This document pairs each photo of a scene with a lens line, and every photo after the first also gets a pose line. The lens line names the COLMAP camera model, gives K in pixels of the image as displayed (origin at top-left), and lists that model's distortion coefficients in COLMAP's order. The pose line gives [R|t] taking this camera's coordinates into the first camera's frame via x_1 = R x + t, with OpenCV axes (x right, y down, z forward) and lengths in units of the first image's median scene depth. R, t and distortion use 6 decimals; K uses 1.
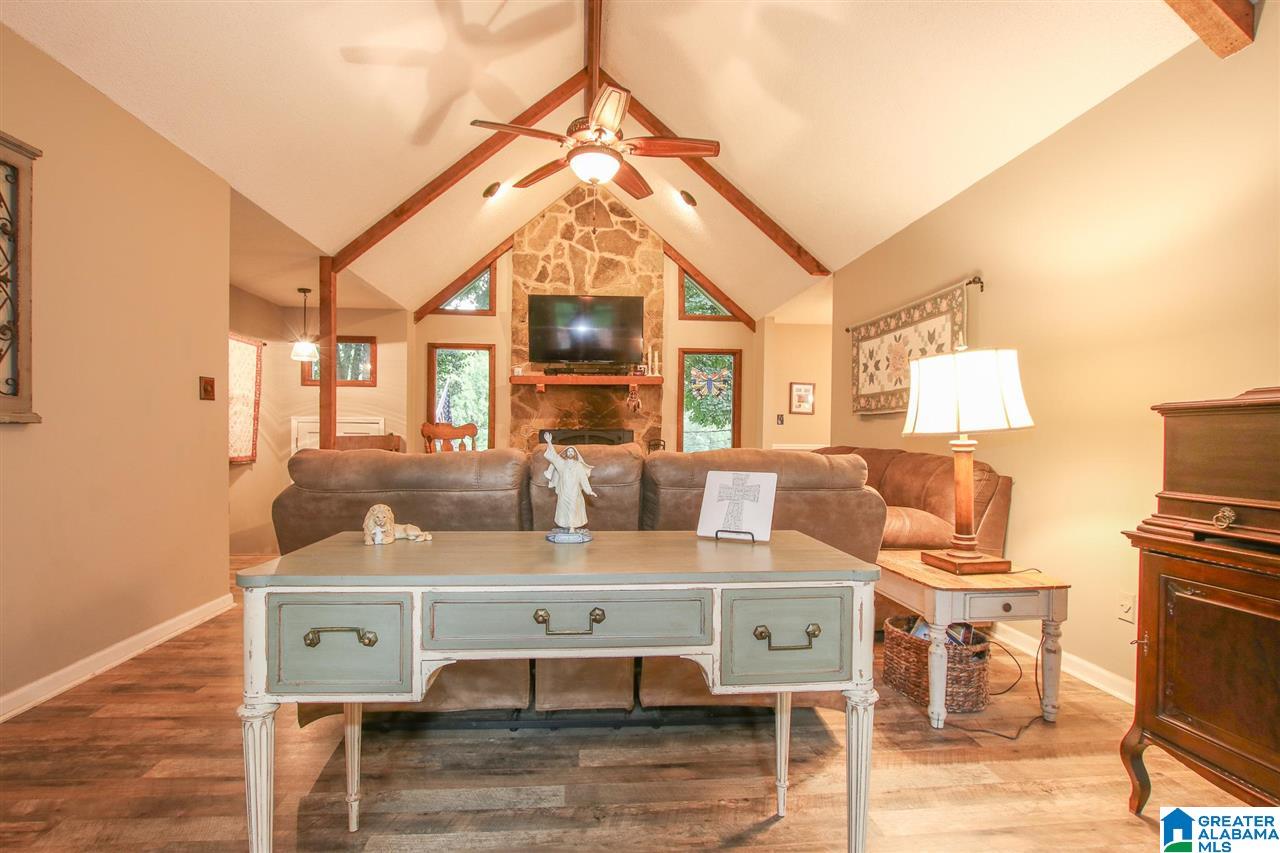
lens RADIAL K [[604.1, 0, 628.1], [0, 604.1, 436.9], [0, 0, 1]] dist [-0.033982, 0.005947]
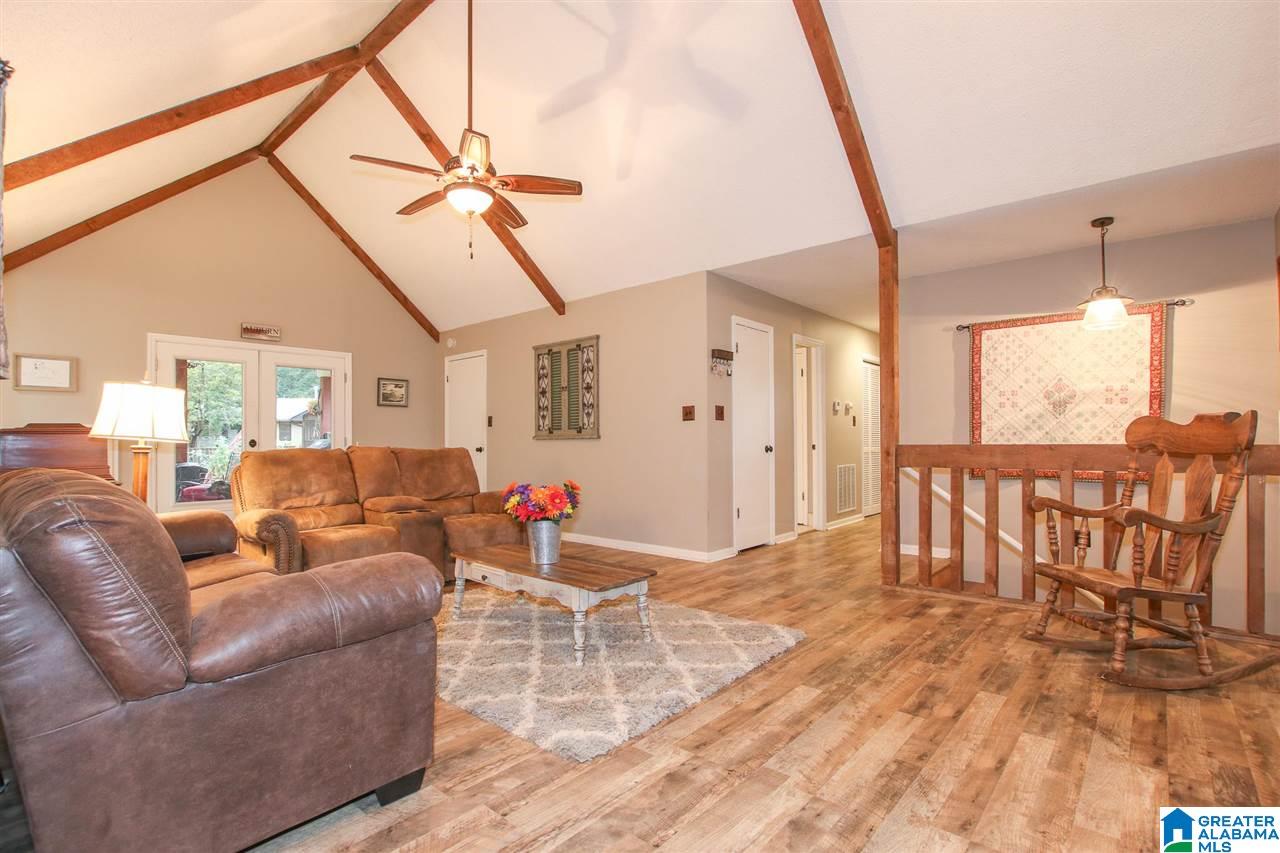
lens RADIAL K [[602.5, 0, 642.3], [0, 602.5, 441.0], [0, 0, 1]] dist [-0.033835, 0.000510]
pose [[-0.721428, -0.004158, -0.692477, 0.429027], [-0.003145, 0.999991, -0.002728, -0.003540], [0.692482, 0.000209, -0.721435, 1.807596]]
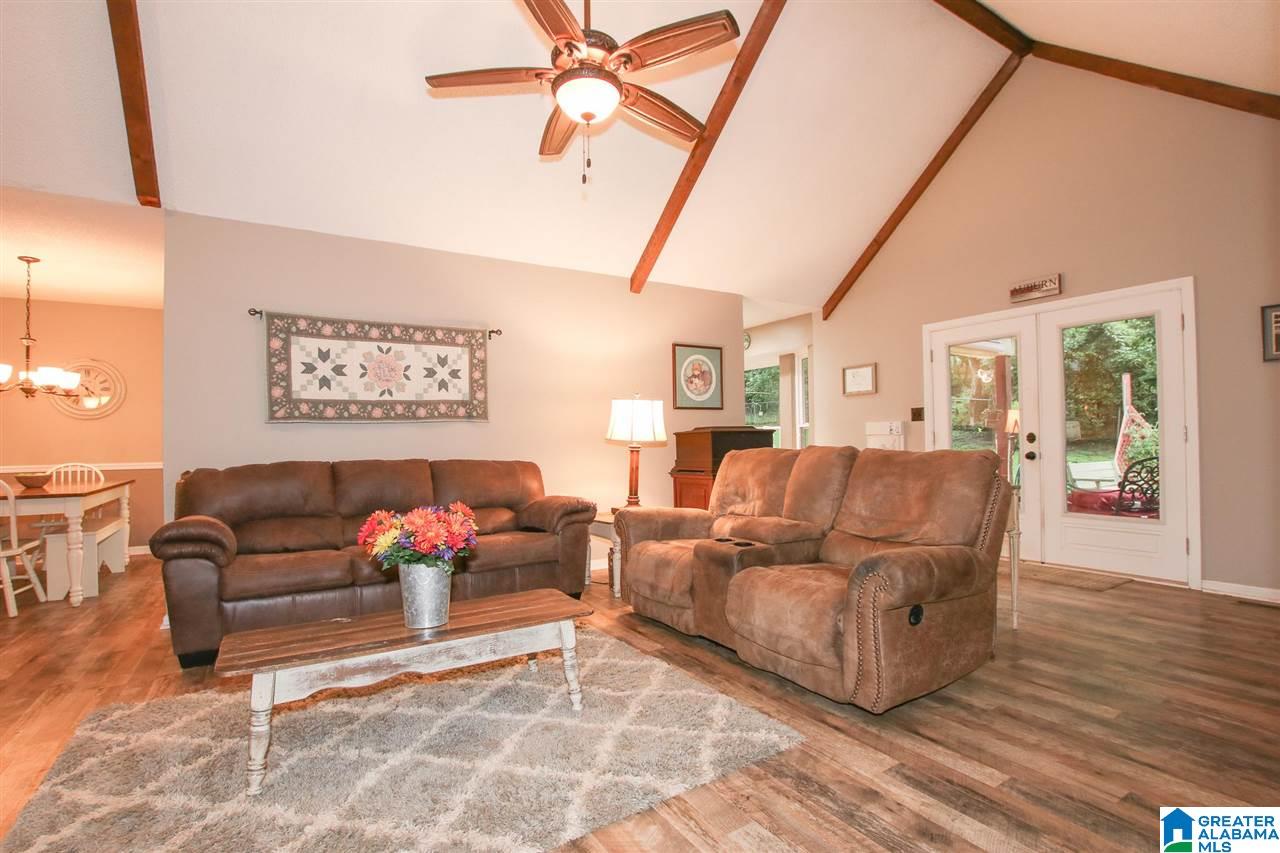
lens RADIAL K [[596.5, 0, 637.2], [0, 596.5, 436.9], [0, 0, 1]] dist [-0.034488, 0.004907]
pose [[-0.446480, 0.007240, 0.894764, -0.689812], [0.014429, 0.999896, -0.000890, -0.011024], [-0.894677, 0.012513, -0.446538, 1.153225]]
